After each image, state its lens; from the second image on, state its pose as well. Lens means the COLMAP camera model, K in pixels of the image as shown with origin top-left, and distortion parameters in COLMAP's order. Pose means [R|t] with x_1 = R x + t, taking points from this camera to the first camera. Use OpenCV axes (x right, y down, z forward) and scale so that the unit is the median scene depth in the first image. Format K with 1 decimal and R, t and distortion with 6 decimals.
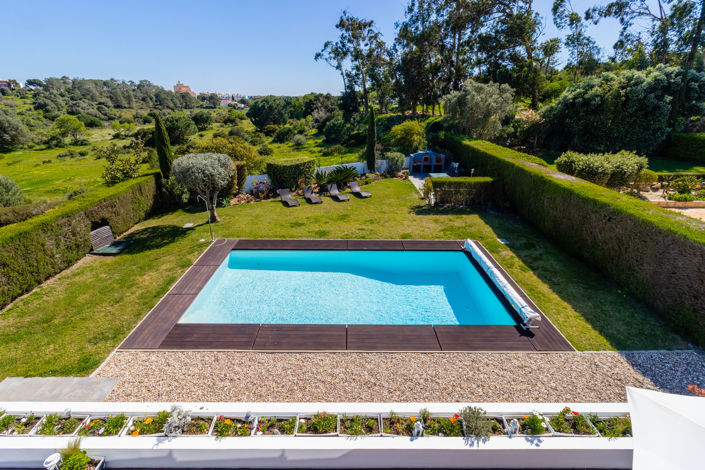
lens RADIAL K [[332.5, 0, 353.7], [0, 332.5, 220.0], [0, 0, 1]] dist [-0.002870, 0.002544]
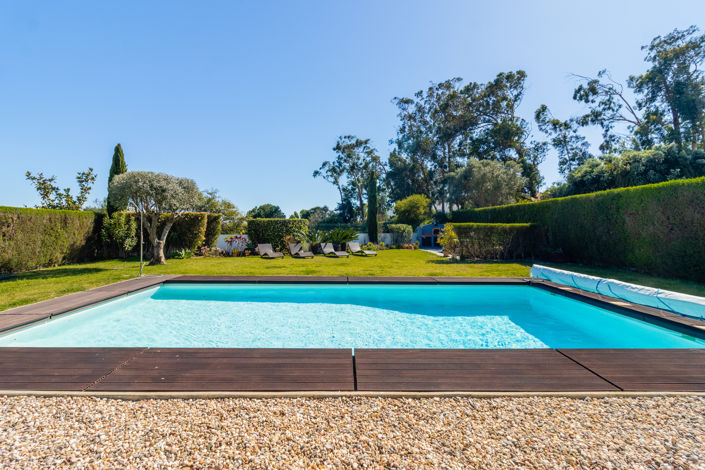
lens RADIAL K [[332.5, 0, 351.0], [0, 332.5, 219.3], [0, 0, 1]] dist [-0.002870, 0.002544]
pose [[0.999960, -0.006787, 0.005847, -0.005003], [0.008491, 0.926139, -0.377087, 0.064949], [-0.002856, 0.377121, 0.926159, 0.110472]]
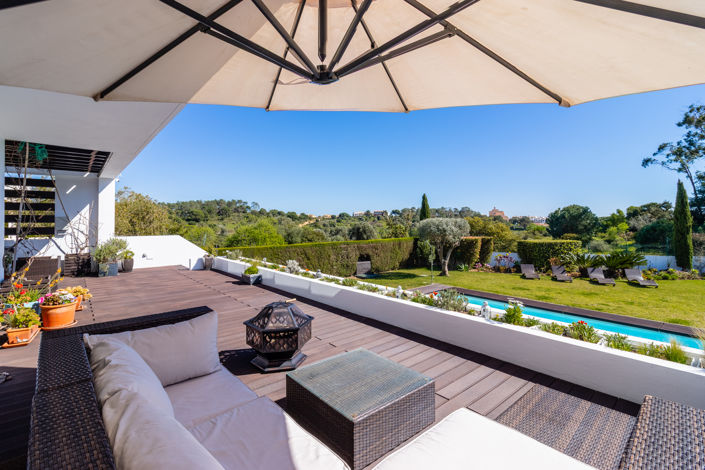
lens RADIAL K [[332.5, 0, 344.2], [0, 332.5, 210.9], [0, 0, 1]] dist [-0.002870, 0.002544]
pose [[0.629302, -0.037280, -0.776266, 0.085704], [-0.264517, 0.928937, -0.259050, 0.063626], [0.730760, 0.368356, 0.574721, 0.012453]]
